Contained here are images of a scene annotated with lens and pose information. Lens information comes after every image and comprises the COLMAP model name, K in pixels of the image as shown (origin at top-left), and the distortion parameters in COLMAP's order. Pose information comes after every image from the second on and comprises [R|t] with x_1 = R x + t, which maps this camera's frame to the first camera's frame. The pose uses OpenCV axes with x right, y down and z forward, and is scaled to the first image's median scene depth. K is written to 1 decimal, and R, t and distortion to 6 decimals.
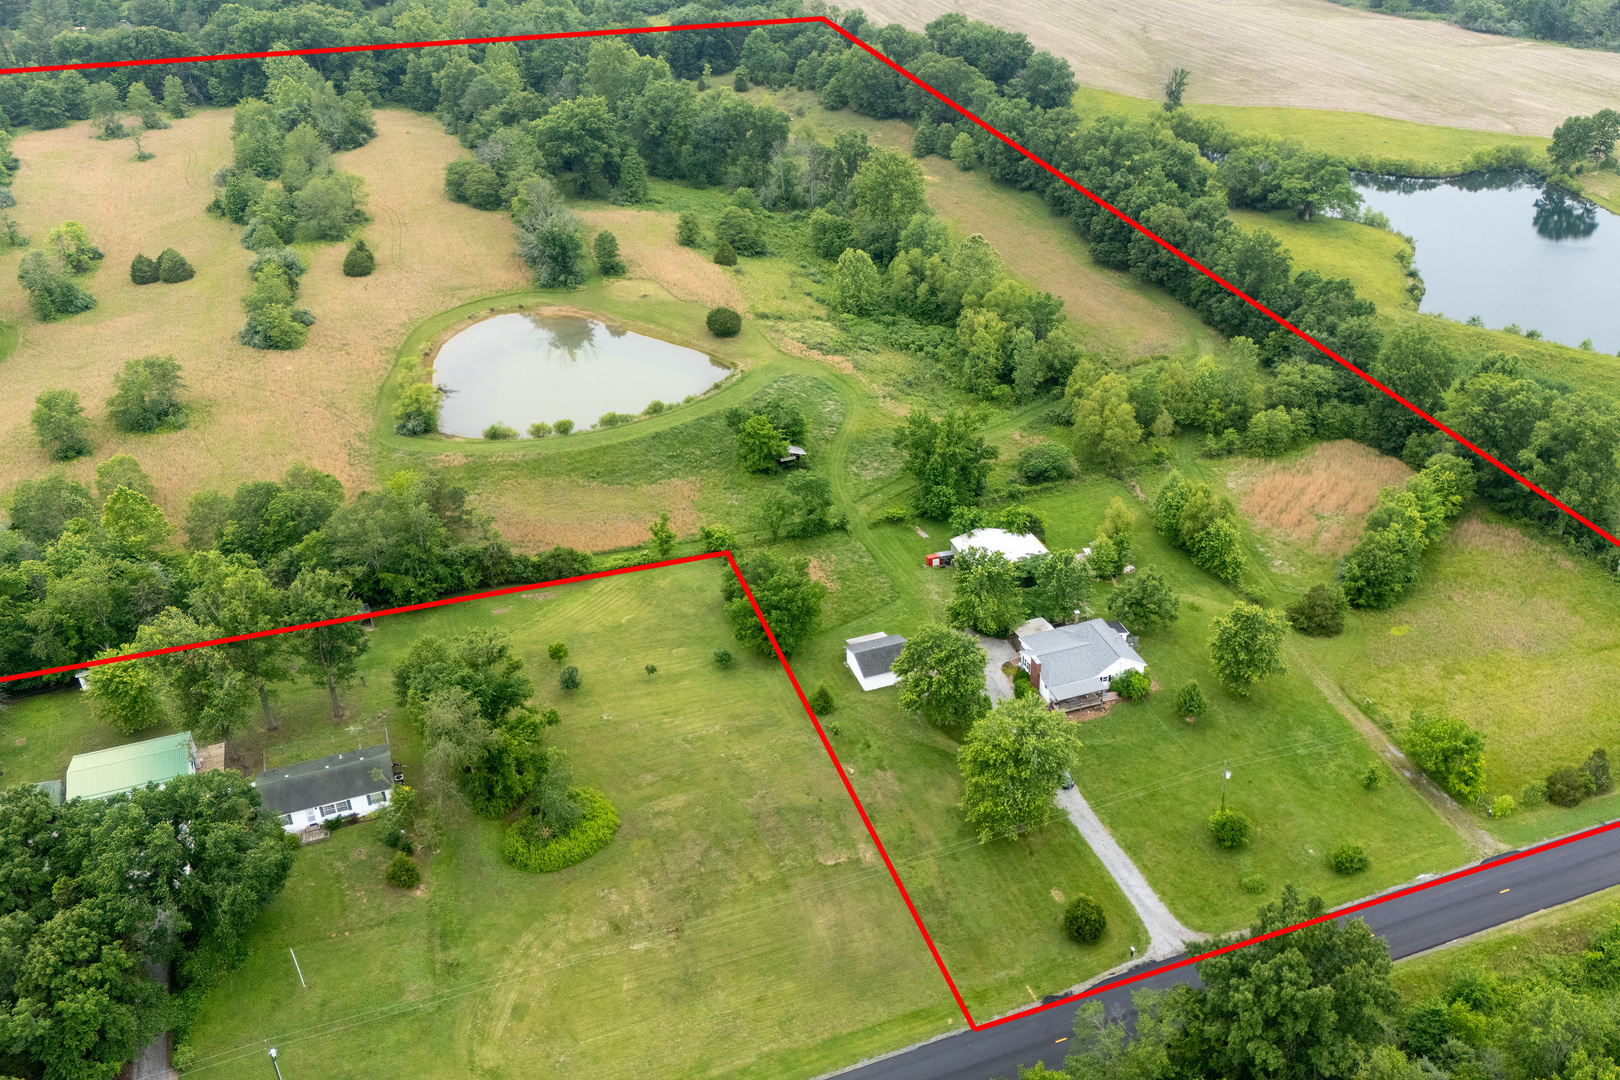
lens RADIAL K [[1410.3, 0, 960.6], [0, 1410.3, 535.2], [0, 0, 1]] dist [0.080995, -0.081788]
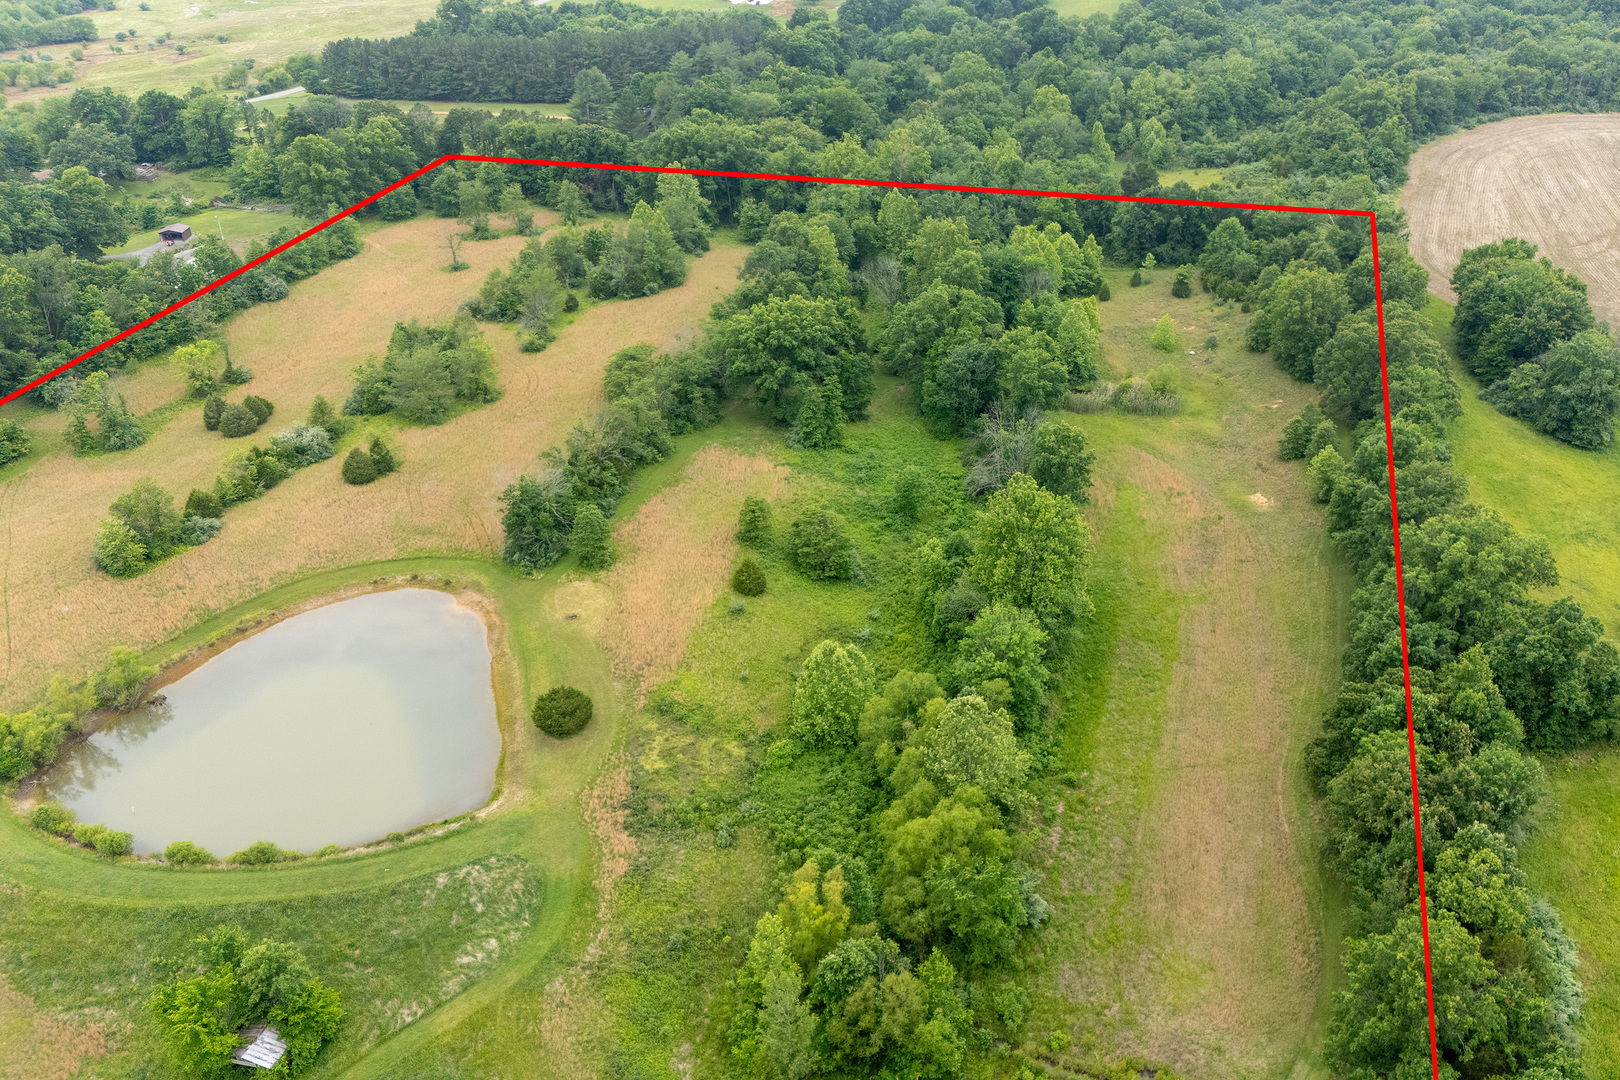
lens RADIAL K [[1410.3, 0, 960.6], [0, 1410.3, 535.2], [0, 0, 1]] dist [0.080995, -0.081788]
pose [[0.800749, 0.278402, -0.530371, 0.334707], [-0.303880, 0.951834, 0.040842, -0.348017], [0.516196, 0.128465, 0.846781, 0.610156]]
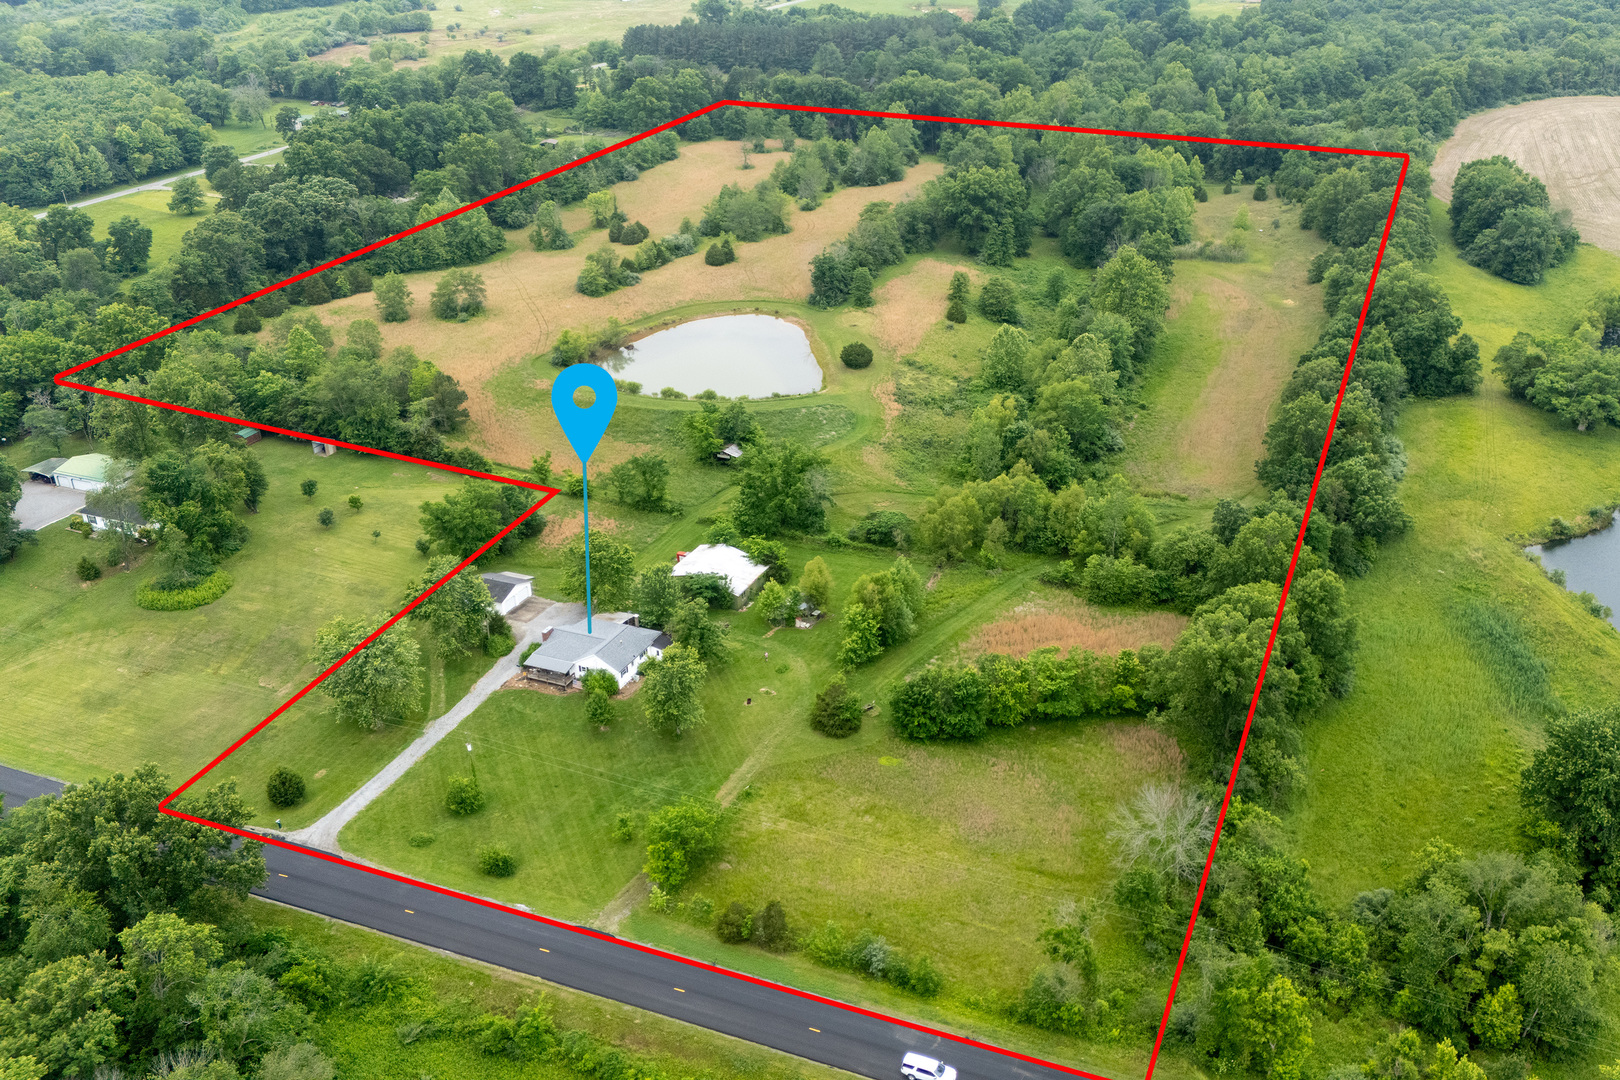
lens RADIAL K [[1410.3, 0, 960.6], [0, 1410.3, 535.2], [0, 0, 1]] dist [0.080995, -0.081788]
pose [[0.732473, 0.302635, -0.609832, 0.708705], [-0.348425, 0.936202, 0.046104, -0.109439], [0.584879, 0.178711, 0.791189, 0.205168]]
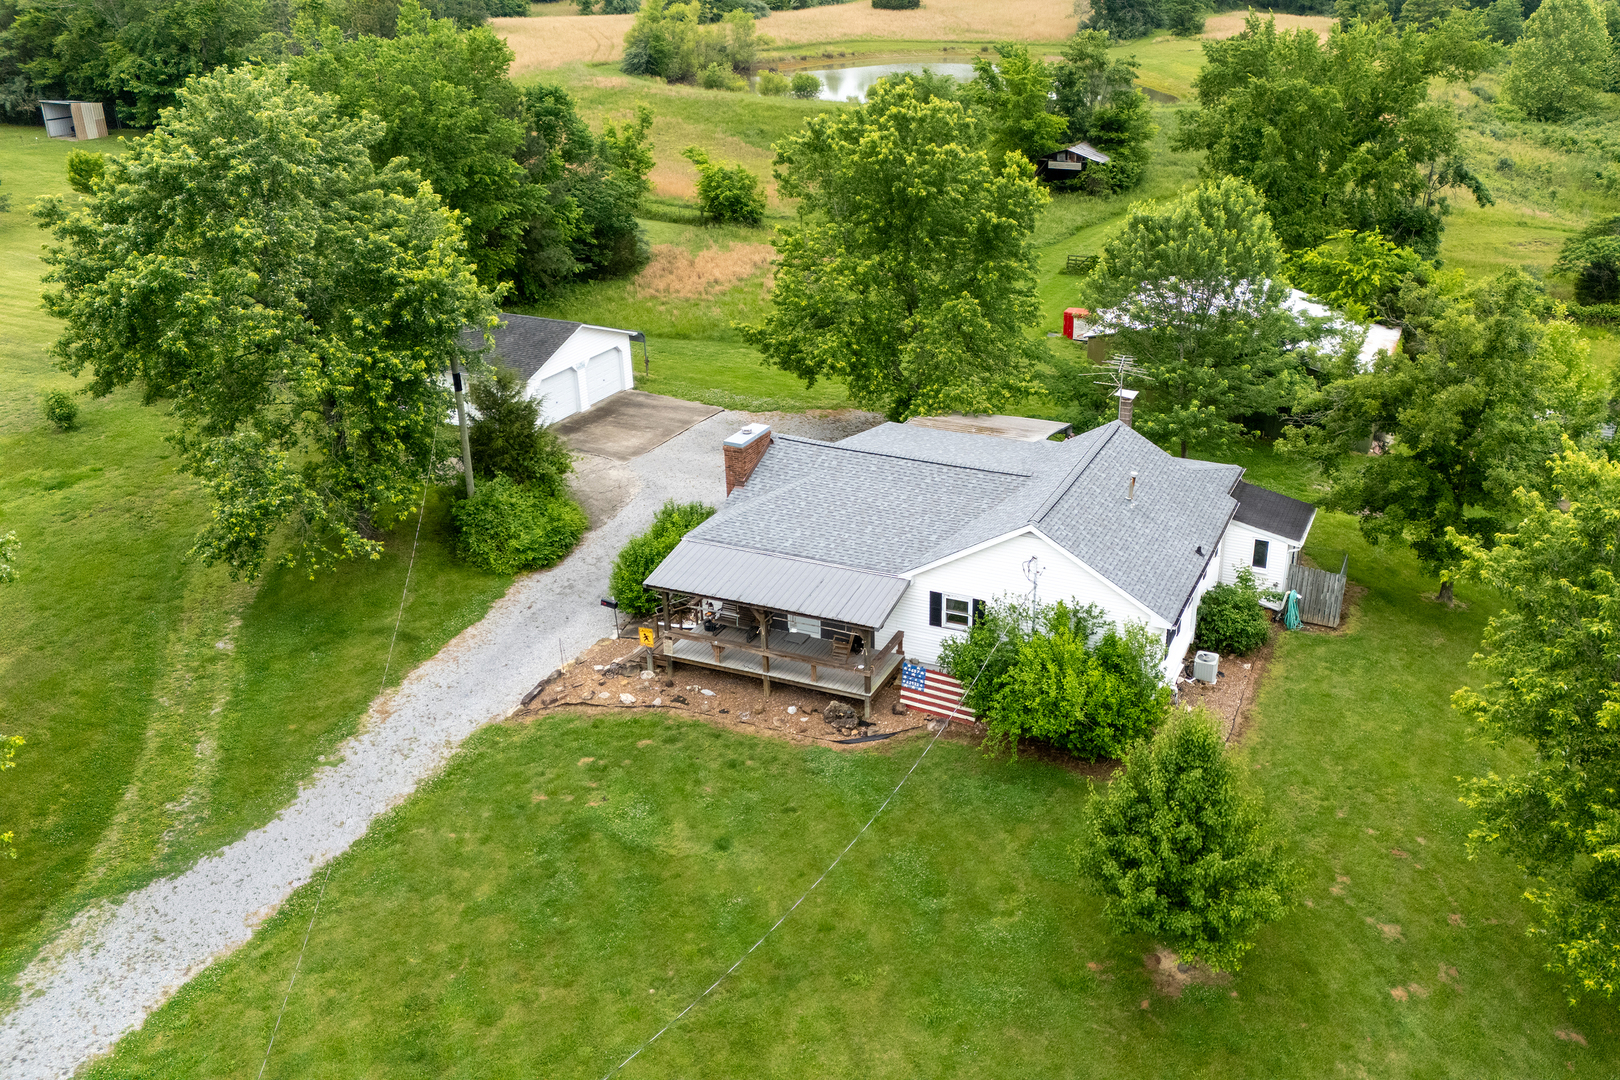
lens RADIAL K [[1410.3, 0, 960.6], [0, 1410.3, 535.2], [0, 0, 1]] dist [0.080995, -0.081788]
pose [[0.729483, 0.276842, -0.625470, 0.169688], [-0.352368, 0.935856, 0.003259, 0.067458], [0.586252, 0.218018, 0.780241, 0.615890]]
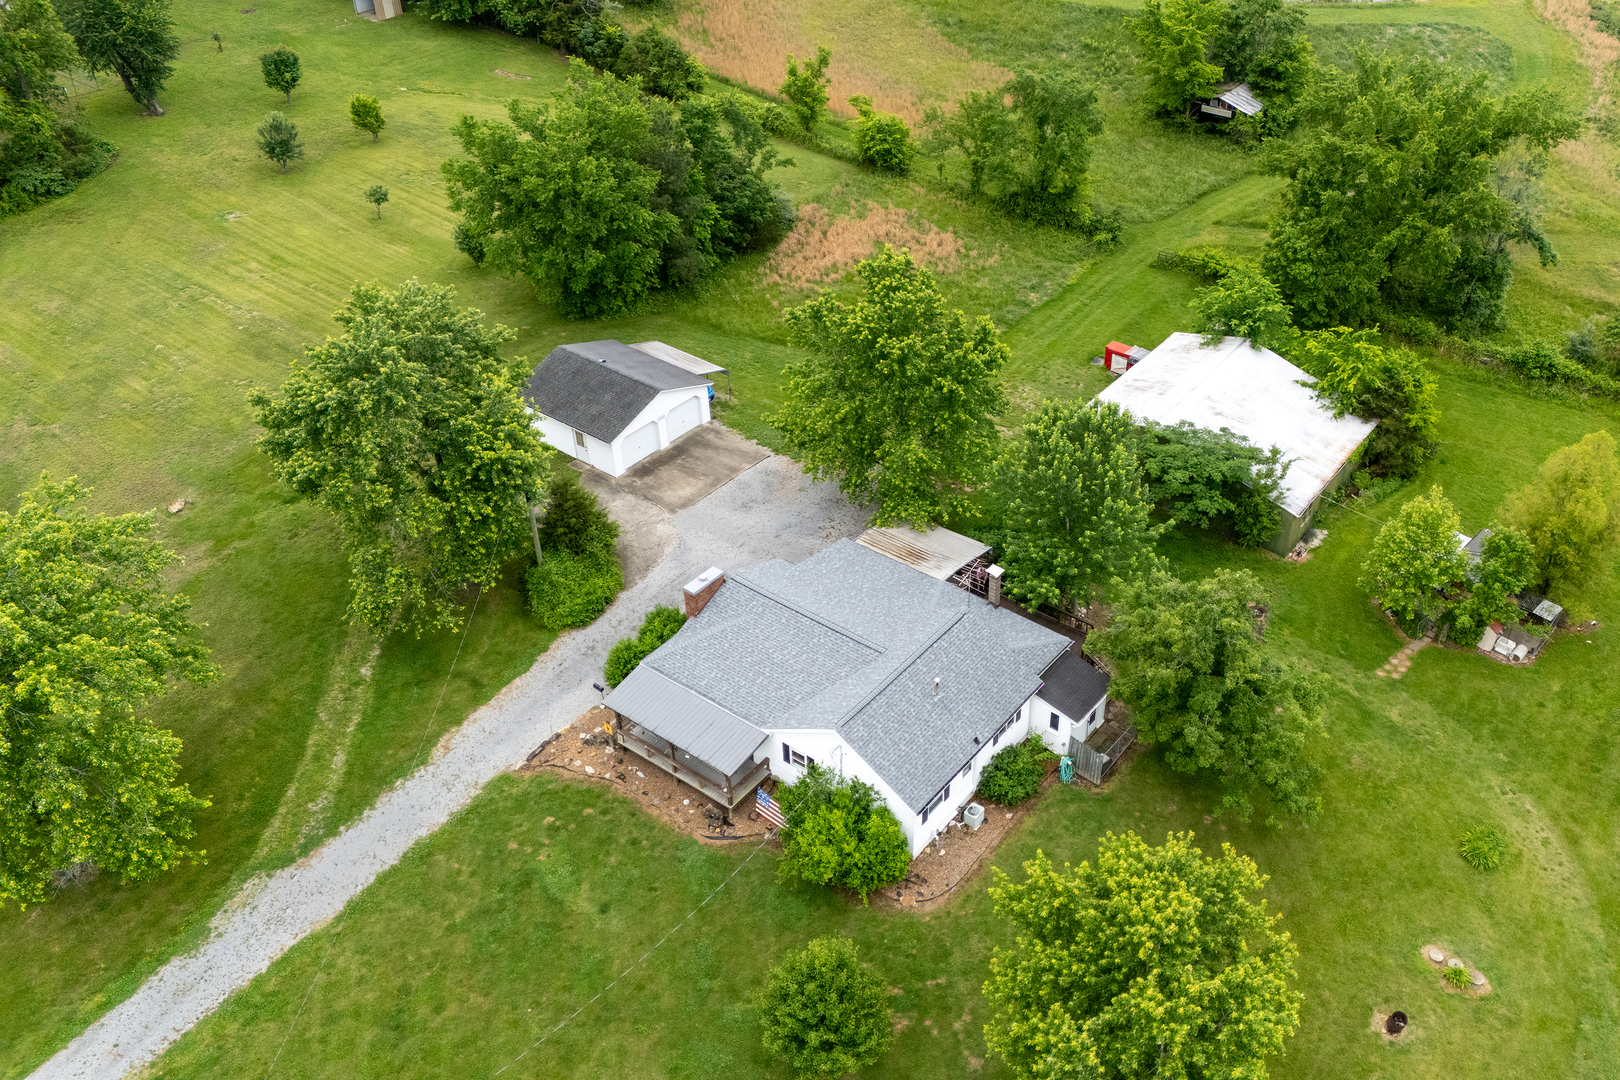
lens RADIAL K [[1410.3, 0, 960.6], [0, 1410.3, 535.2], [0, 0, 1]] dist [0.080995, -0.081788]
pose [[0.536961, 0.511207, -0.671074, 0.222937], [-0.441582, 0.848120, 0.292742, -0.033059], [0.718803, 0.139143, 0.681147, 0.597551]]
